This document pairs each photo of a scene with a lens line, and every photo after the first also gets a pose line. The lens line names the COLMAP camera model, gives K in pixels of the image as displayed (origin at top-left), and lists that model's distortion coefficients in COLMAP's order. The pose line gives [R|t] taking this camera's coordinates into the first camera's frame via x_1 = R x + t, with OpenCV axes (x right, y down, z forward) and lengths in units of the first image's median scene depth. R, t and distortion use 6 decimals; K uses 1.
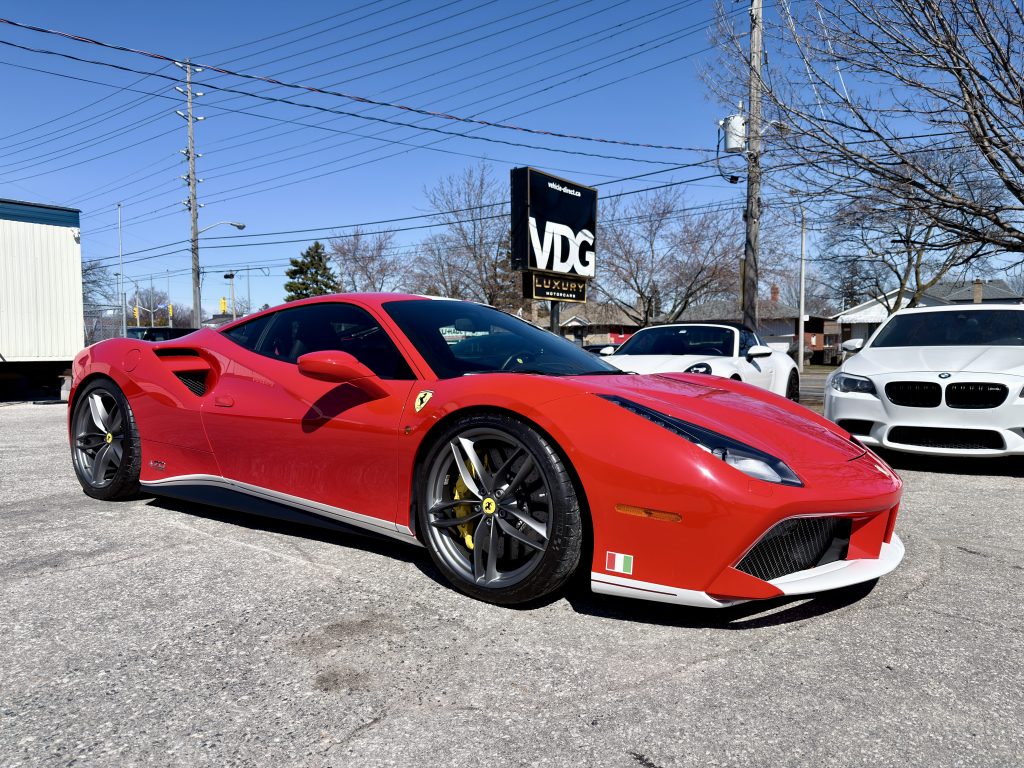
lens RADIAL K [[705.0, 0, 516.4], [0, 705.0, 391.4], [0, 0, 1]] dist [0.108982, -0.156436]
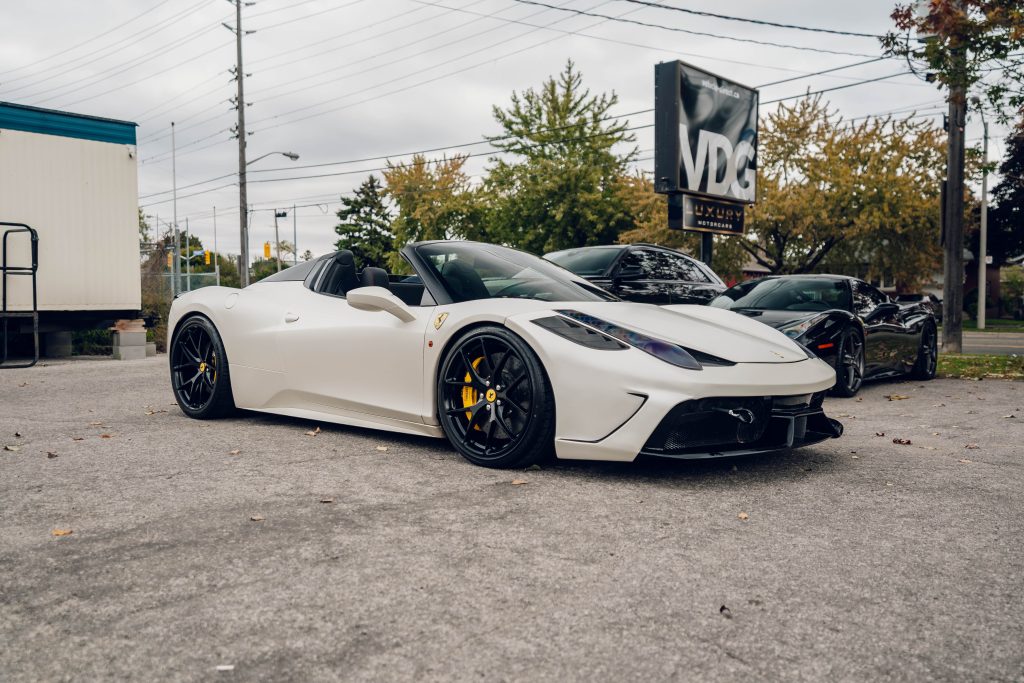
lens RADIAL K [[843.3, 0, 512.0], [0, 843.3, 341.5], [0, 0, 1]] dist [0.003512, 0.001088]
pose [[0.995275, 0.002039, -0.097078, -0.064249], [-0.003231, 0.999921, -0.012128, 0.001841], [0.097045, 0.012384, 0.995203, 0.064895]]
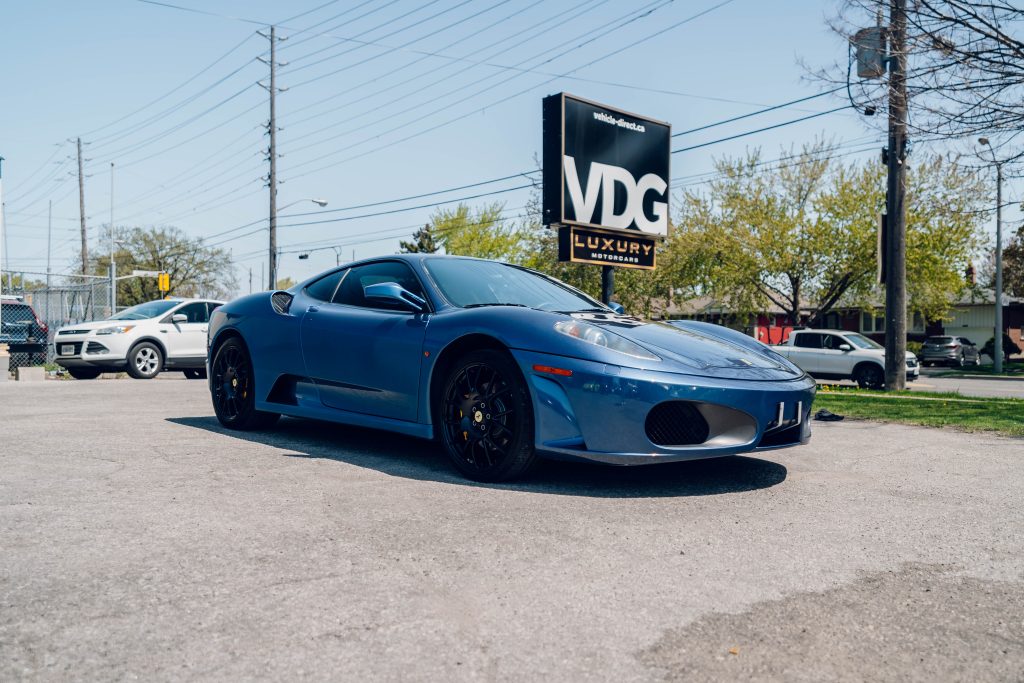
lens RADIAL K [[794.6, 0, 512.0], [0, 794.6, 341.5], [0, 0, 1]] dist [-0.004880, -0.002435]
pose [[0.981113, 0.007046, -0.193305, 0.113739], [-0.018989, 0.998018, -0.060000, 0.005955], [0.192499, 0.062537, 0.979302, 0.140909]]
